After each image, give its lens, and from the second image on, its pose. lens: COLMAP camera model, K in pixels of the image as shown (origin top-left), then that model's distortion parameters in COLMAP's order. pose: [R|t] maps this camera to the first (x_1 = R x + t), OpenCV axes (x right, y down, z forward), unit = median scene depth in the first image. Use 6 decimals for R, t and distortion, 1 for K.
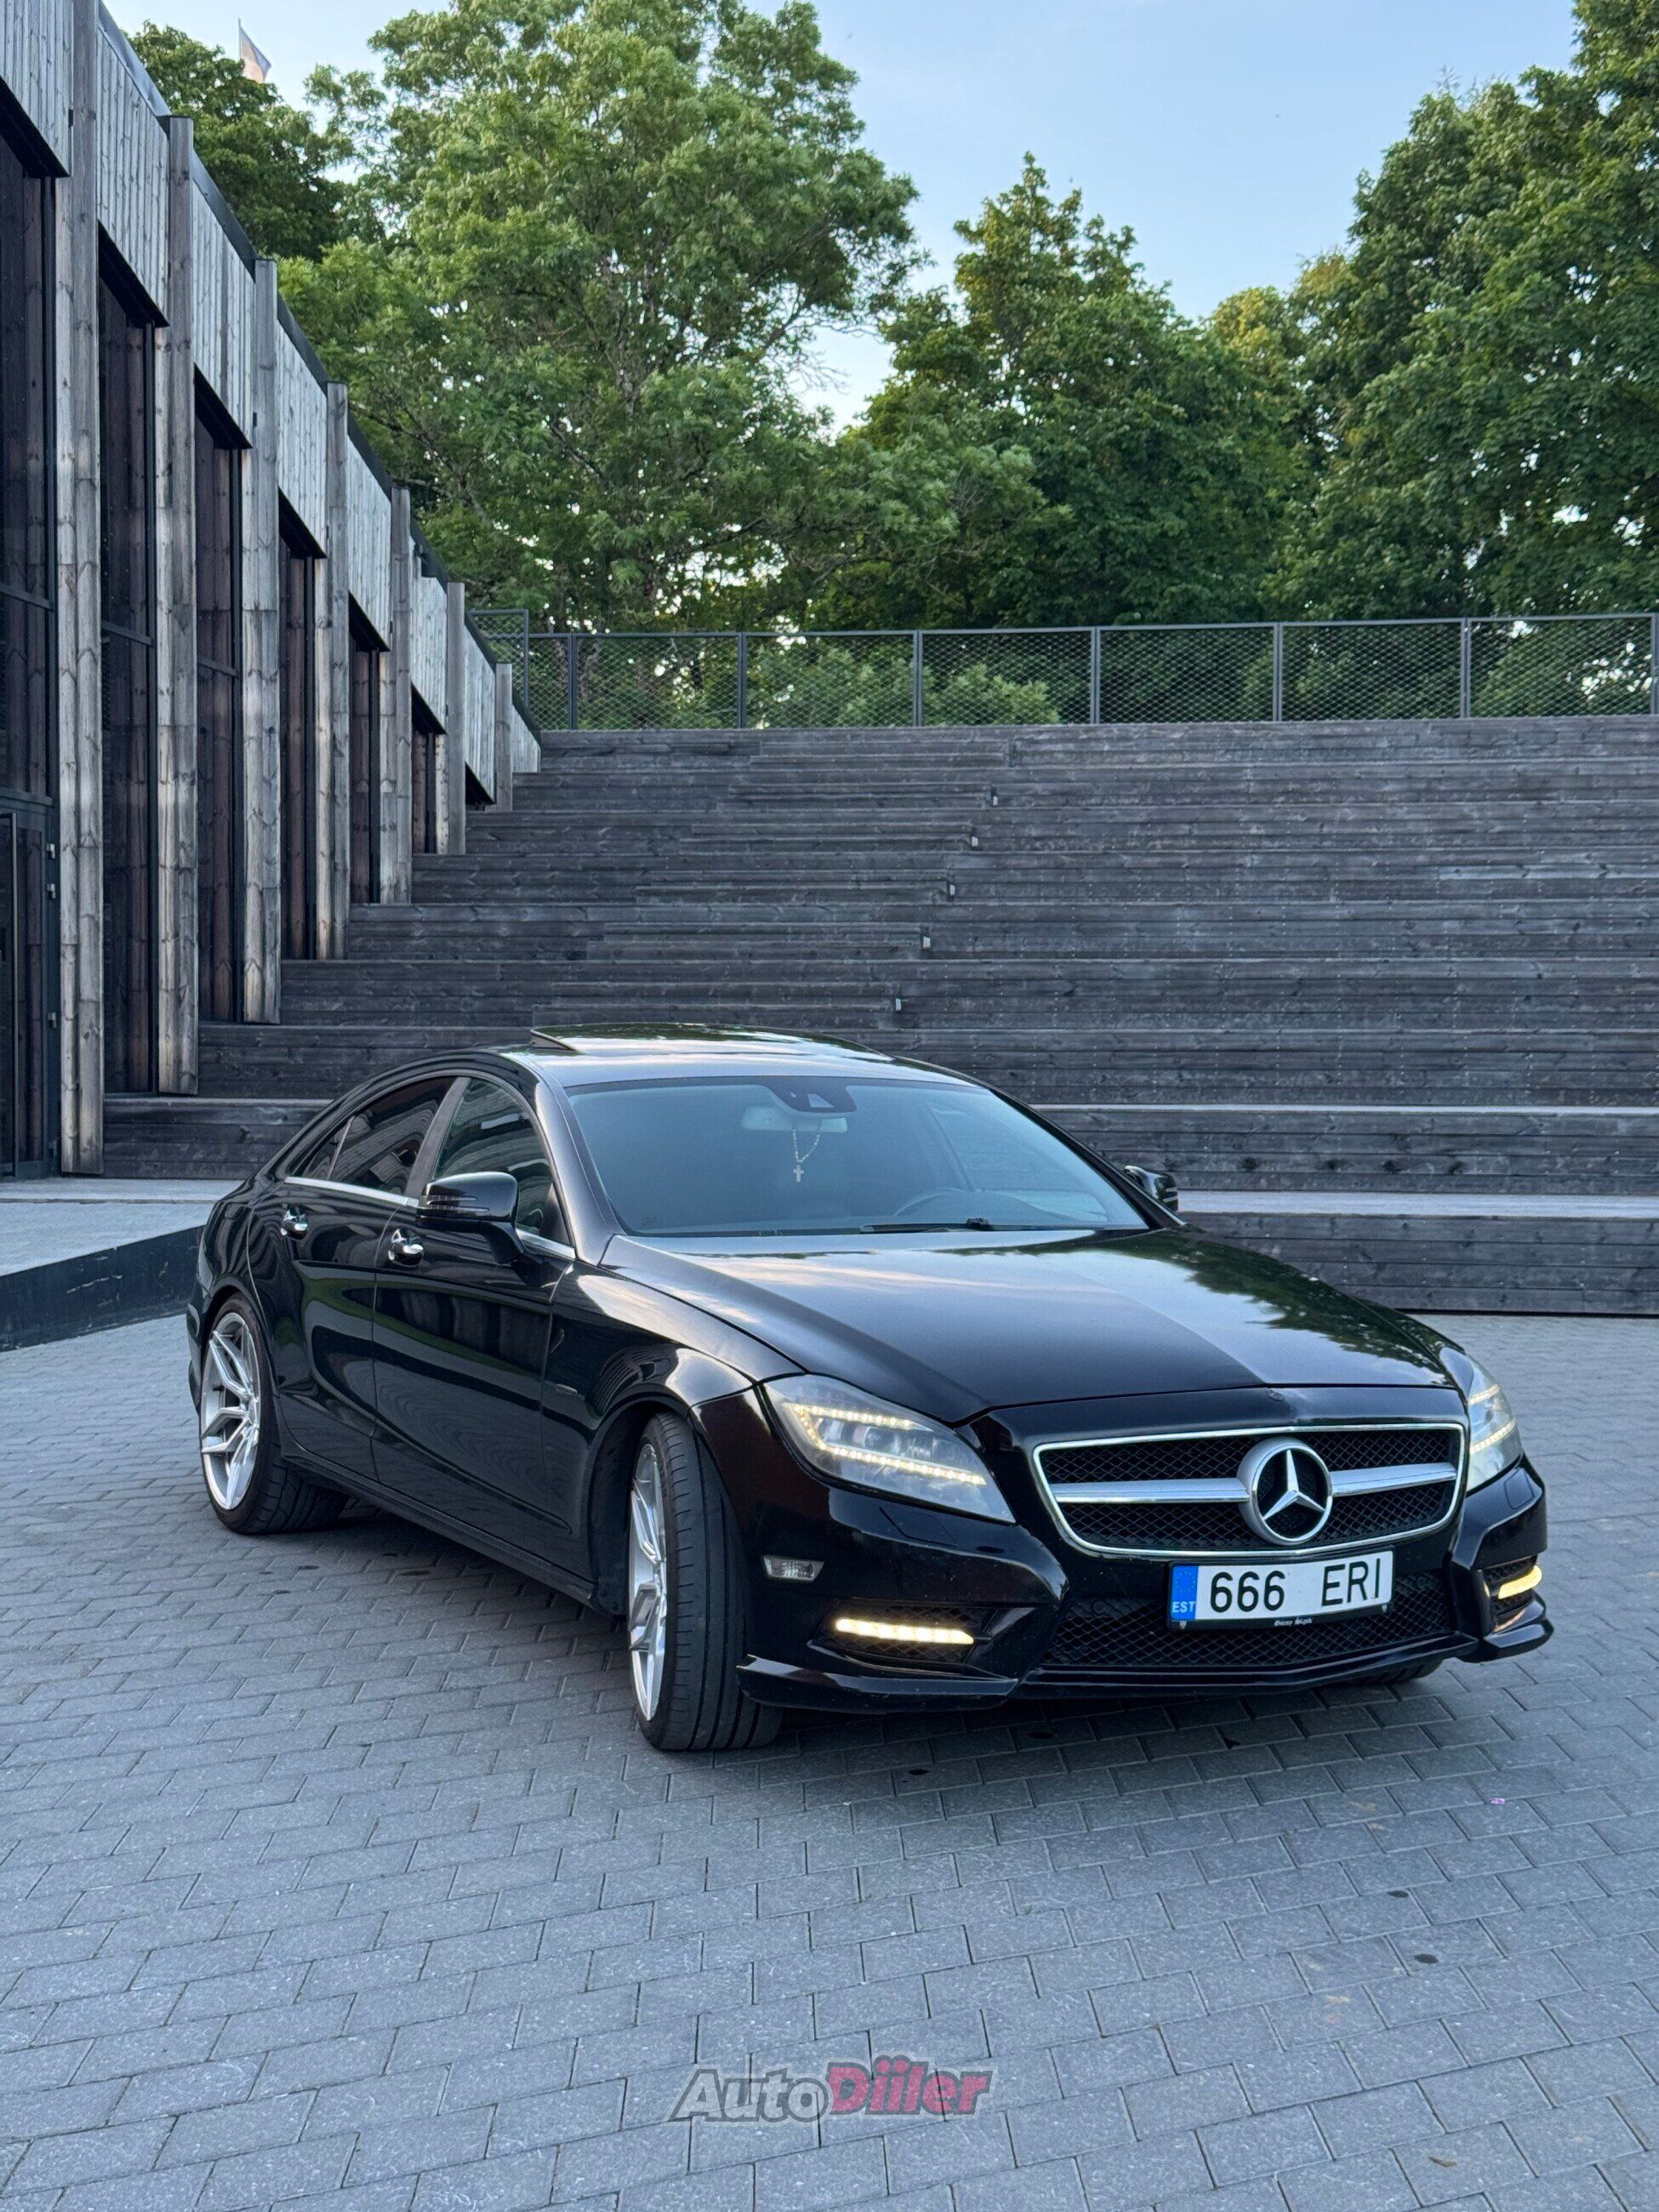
lens RADIAL K [[3168.3, 0, 829.5], [0, 3168.3, 1106.0], [0, 0, 1]] dist [0.271434, -0.048459]
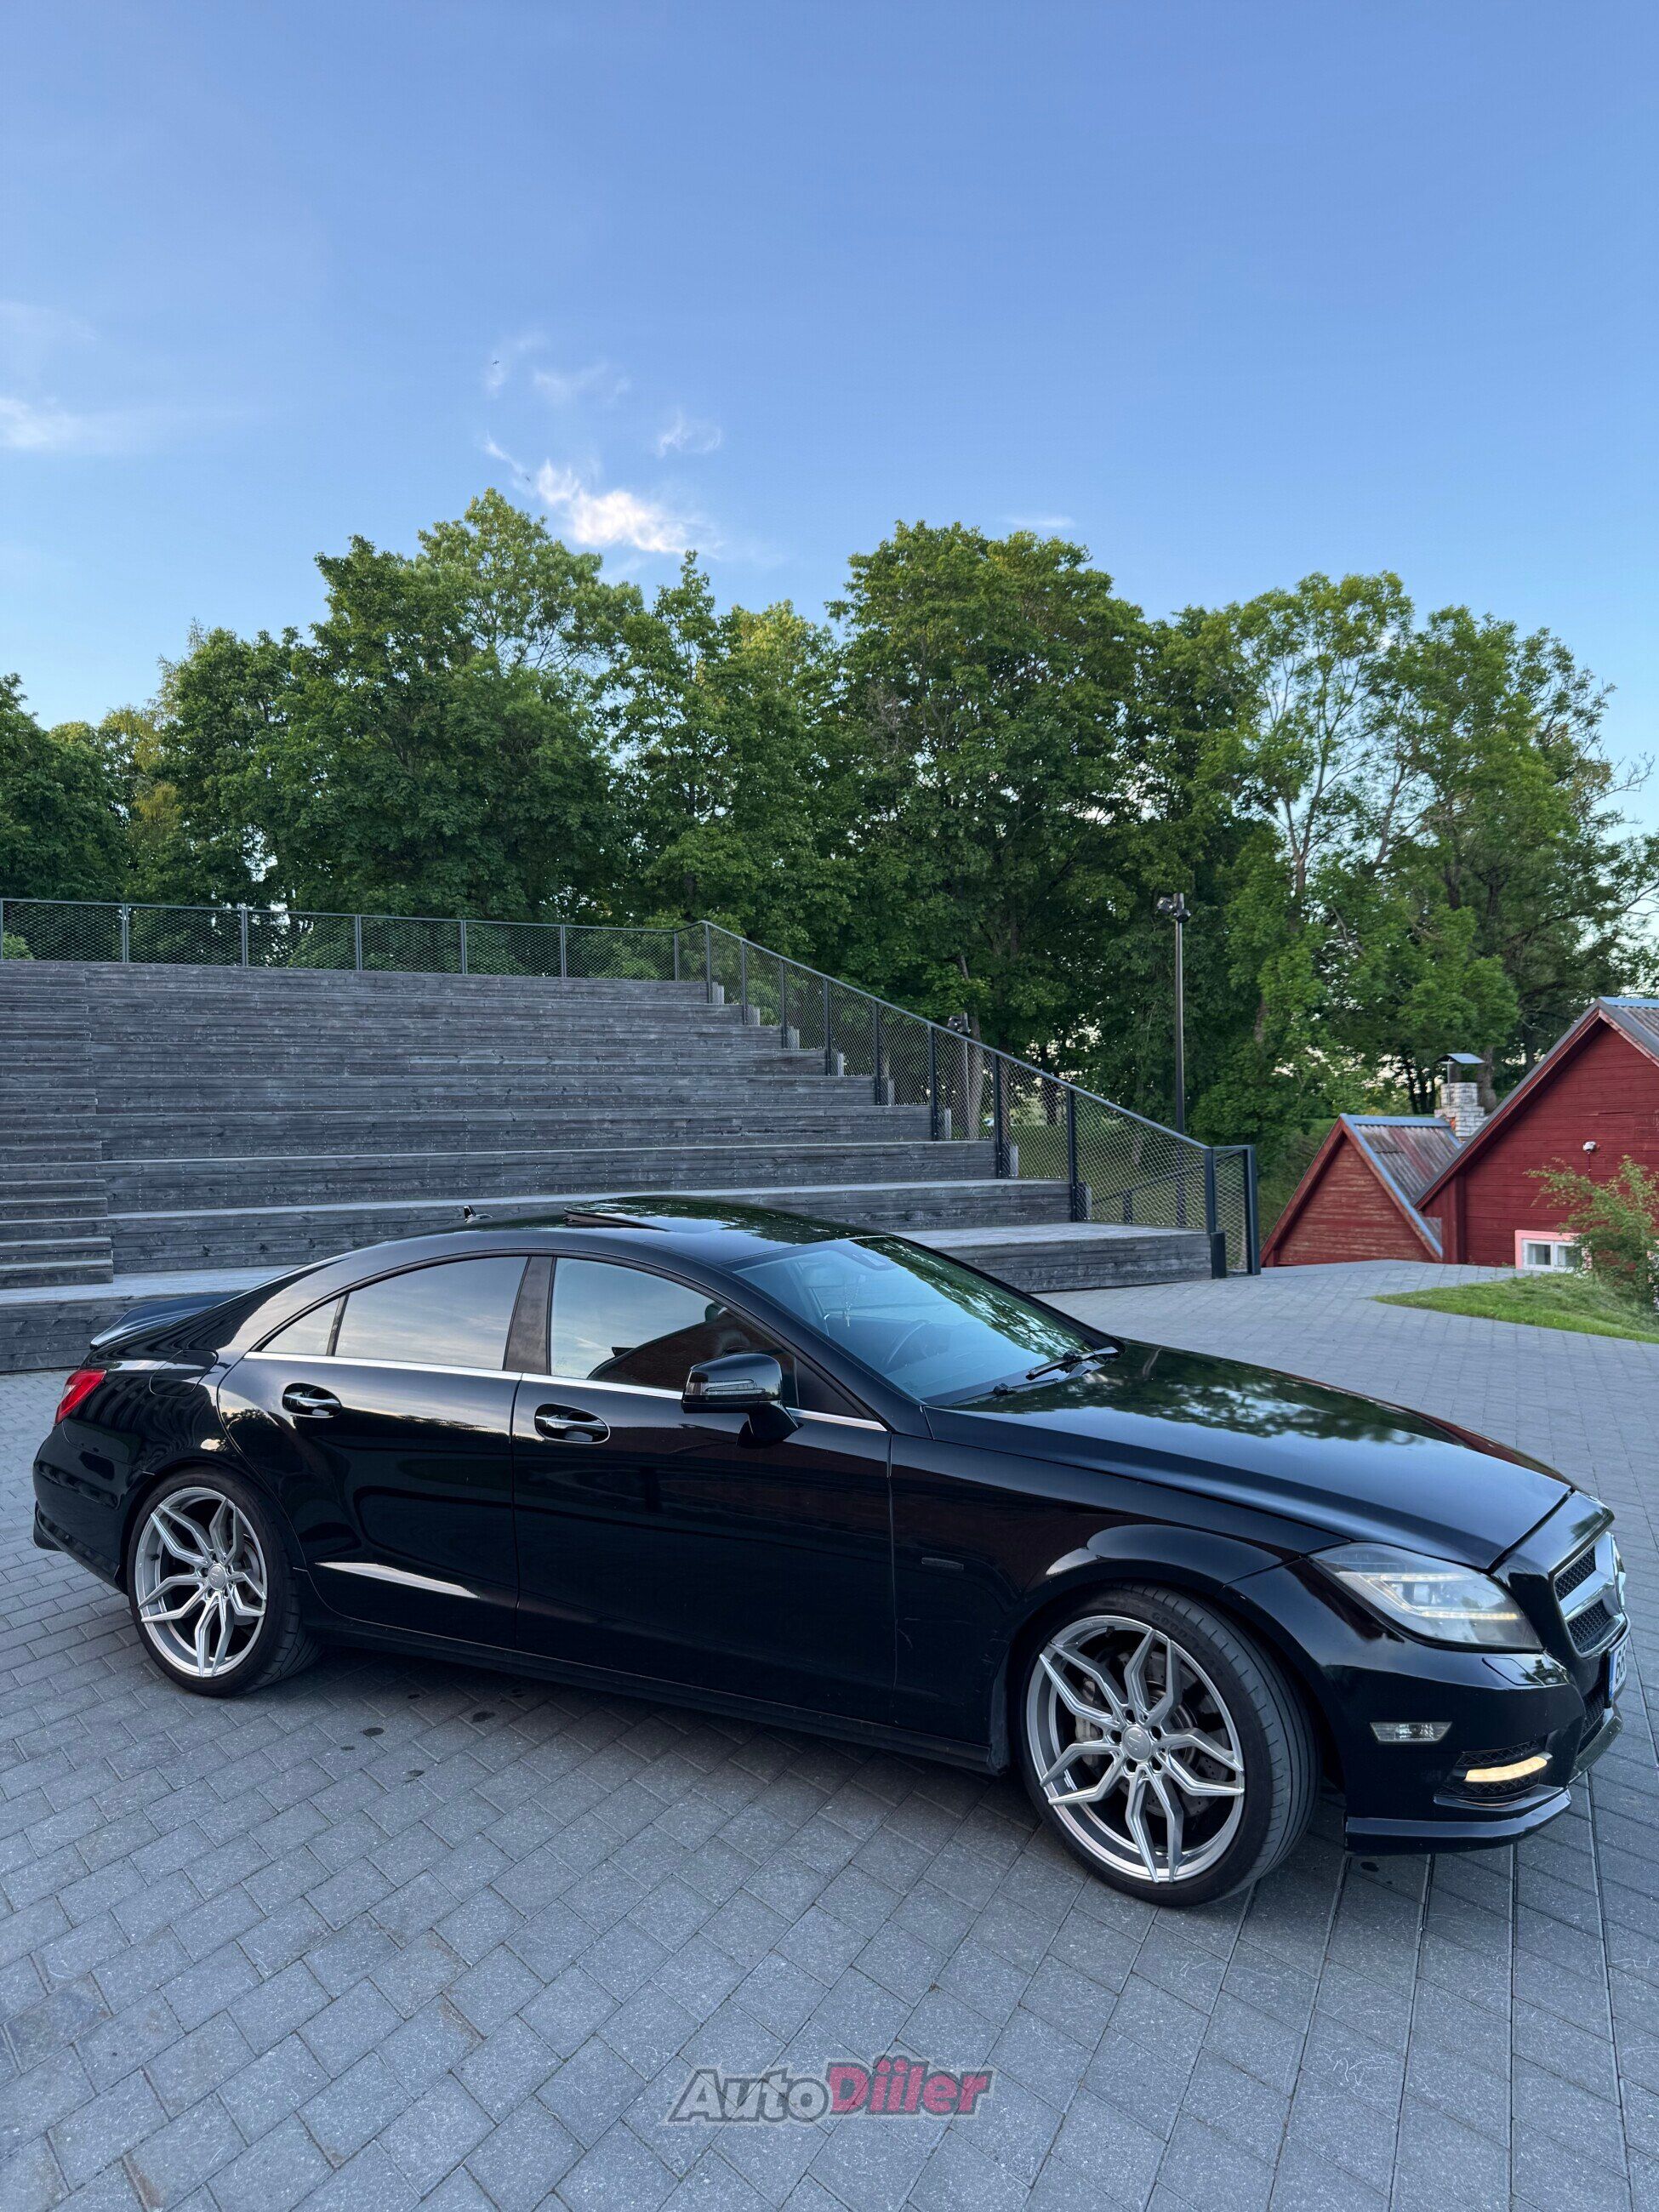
lens RADIAL K [[1567.2, 0, 829.2], [0, 1567.2, 1160.5], [0, 0, 1]] dist [0.016891, -0.002596]
pose [[0.805204, -0.033027, 0.592078, -0.128843], [0.035636, 0.999338, 0.007281, -0.016023], [-0.591927, 0.015237, 0.805848, 0.182811]]
